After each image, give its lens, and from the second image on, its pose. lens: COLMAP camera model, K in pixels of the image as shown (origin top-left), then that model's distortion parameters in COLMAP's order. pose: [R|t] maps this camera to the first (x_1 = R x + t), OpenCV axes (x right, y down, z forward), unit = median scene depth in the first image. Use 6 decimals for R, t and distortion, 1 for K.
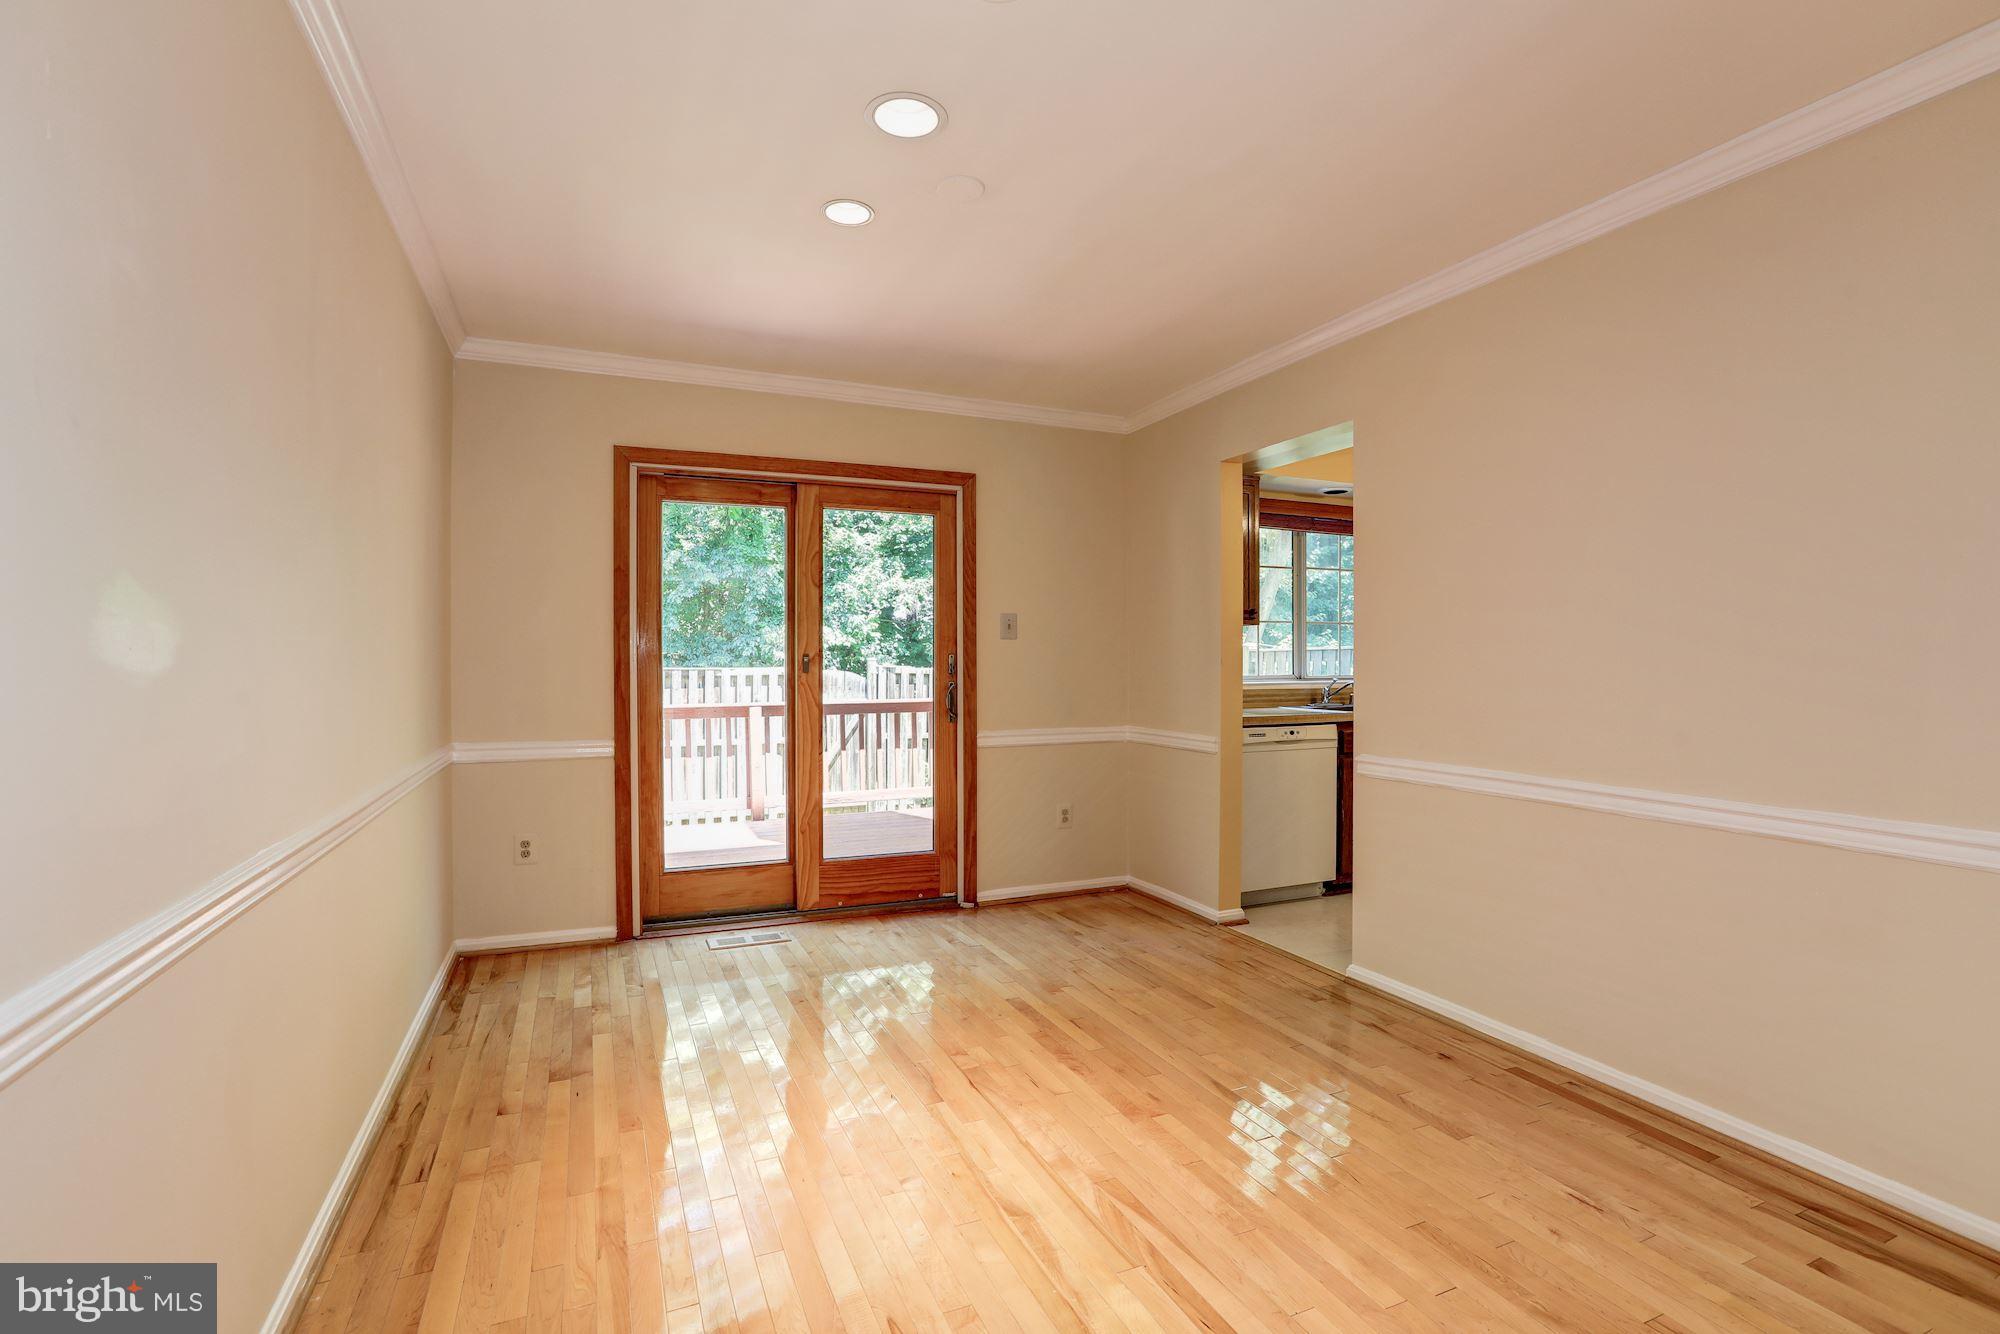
lens RADIAL K [[914.3, 0, 983.0], [0, 914.3, 667.5], [0, 0, 1]] dist [-0.055993, 0.027244]
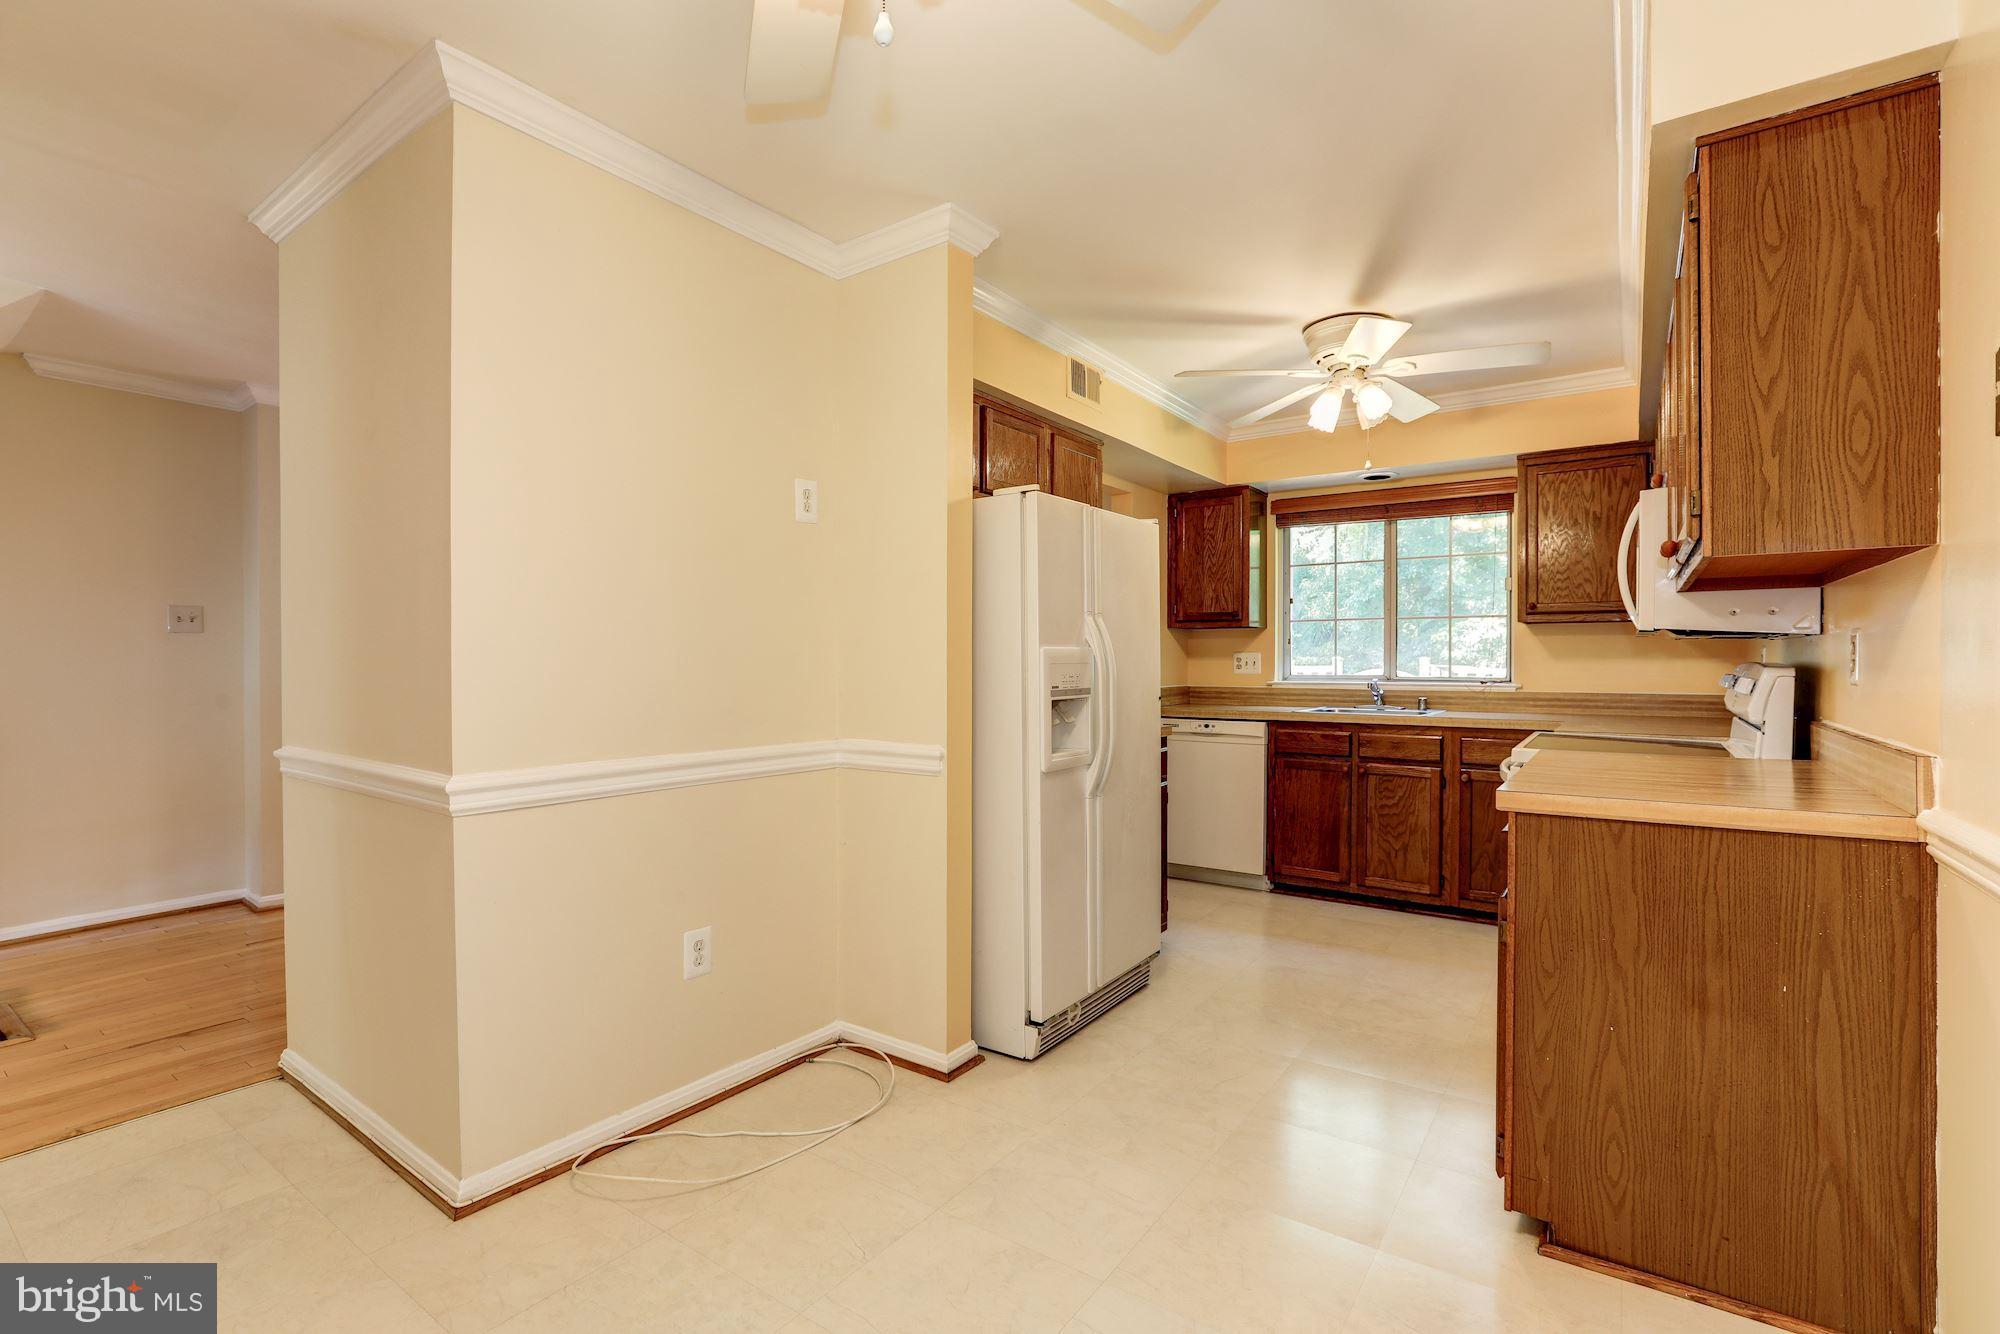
lens RADIAL K [[893.5, 0, 980.1], [0, 893.5, 666.0], [0, 0, 1]] dist [-0.054110, 0.025683]
pose [[0.513102, 0.002712, -0.858323, 0.906174], [-0.003519, 0.999993, 0.001056, -0.000231], [0.858321, 0.002478, 0.513108, 0.180688]]
